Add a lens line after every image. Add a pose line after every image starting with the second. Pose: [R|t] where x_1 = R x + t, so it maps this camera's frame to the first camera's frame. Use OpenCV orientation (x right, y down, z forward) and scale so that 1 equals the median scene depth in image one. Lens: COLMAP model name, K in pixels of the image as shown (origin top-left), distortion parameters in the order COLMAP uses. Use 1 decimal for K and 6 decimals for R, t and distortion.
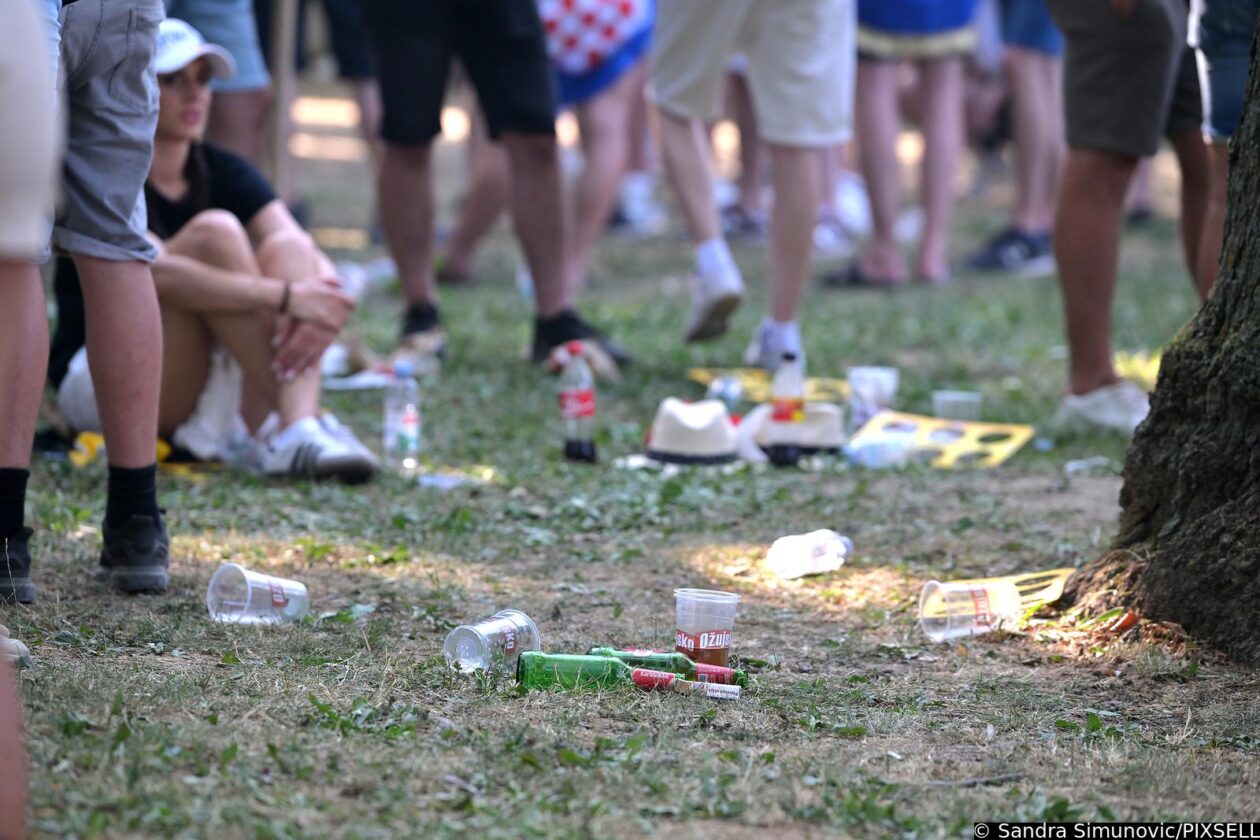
lens RADIAL K [[7051.6, 0, 631.0], [0, 7051.6, 420.1], [0, 0, 1]] dist [-2.010491, 0.000000]
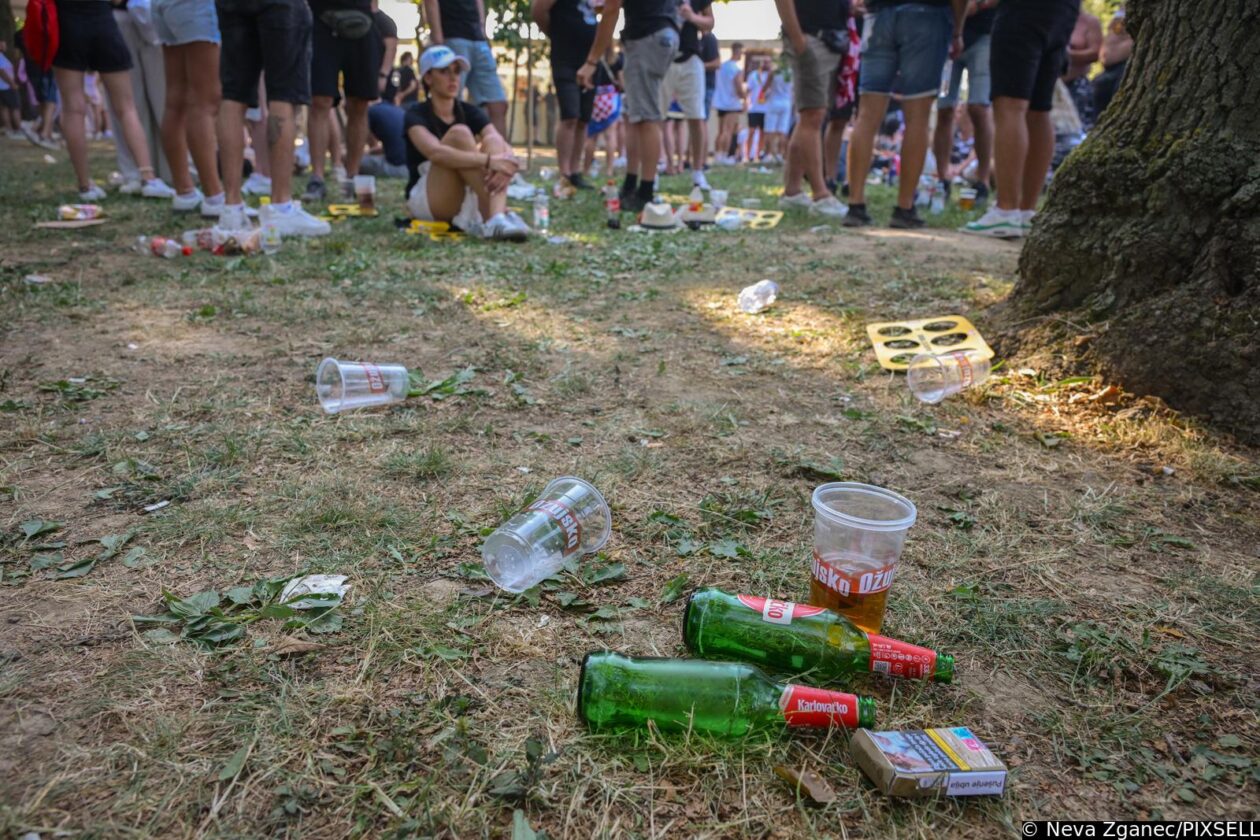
lens RADIAL K [[894.3, 0, 633.4], [0, 894.3, 416.7], [0, 0, 1]] dist [-0.005850, 0.002447]
pose [[0.999517, -0.019732, 0.024005, -0.009489], [0.013688, 0.973105, 0.229954, -0.002197], [-0.027897, -0.229515, 0.972905, 0.681881]]
